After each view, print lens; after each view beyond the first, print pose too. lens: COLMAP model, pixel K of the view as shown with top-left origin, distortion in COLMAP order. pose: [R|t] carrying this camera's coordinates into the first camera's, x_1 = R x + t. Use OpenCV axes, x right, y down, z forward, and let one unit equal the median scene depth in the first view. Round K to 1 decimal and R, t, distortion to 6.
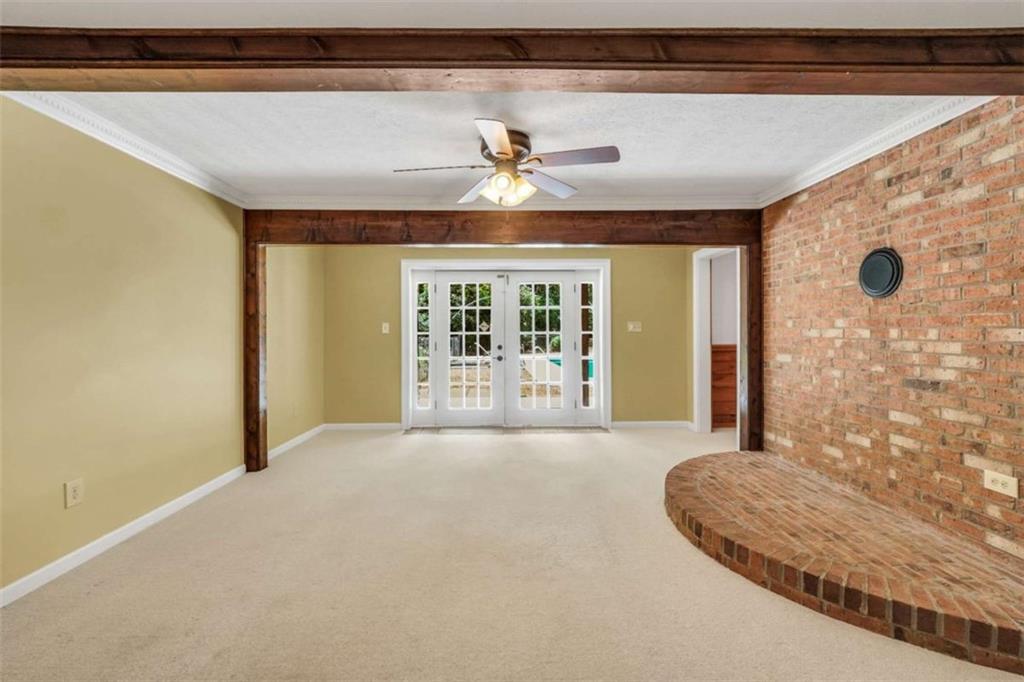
lens RADIAL K [[430.8, 0, 511.0], [0, 430.8, 329.5], [0, 0, 1]] dist [-0.000107, 0.001105]
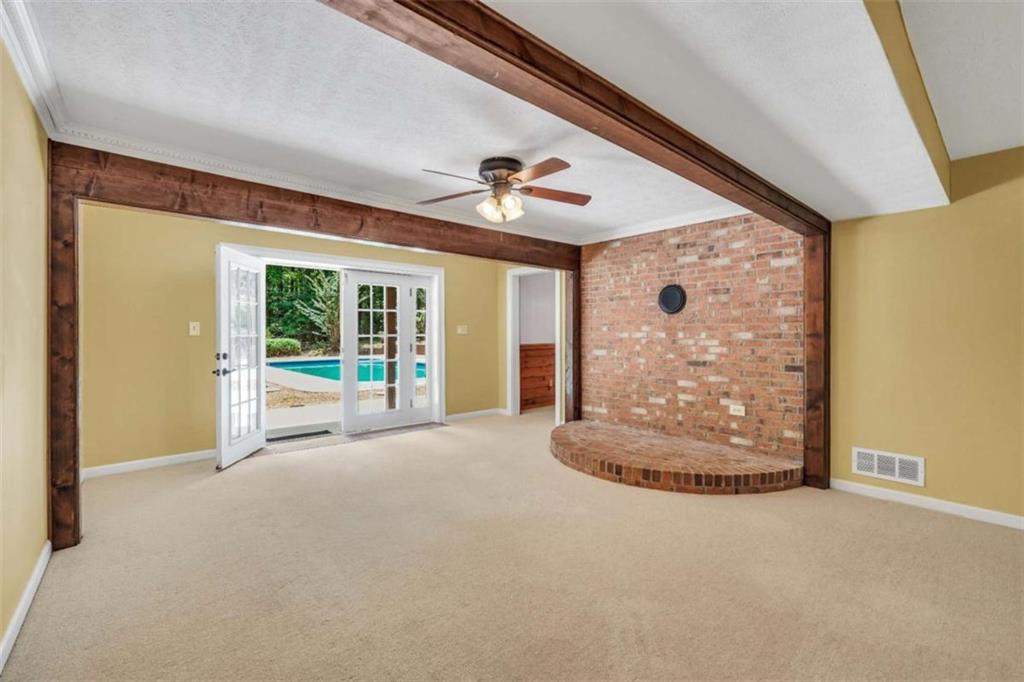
lens RADIAL K [[430.8, 0, 511.0], [0, 430.8, 329.5], [0, 0, 1]] dist [-0.000107, 0.001105]
pose [[0.771486, 0.009062, 0.636181, -0.633560], [-0.004462, 0.999951, -0.008833, 0.004862], [-0.636230, 0.003976, 0.771489, 0.092499]]
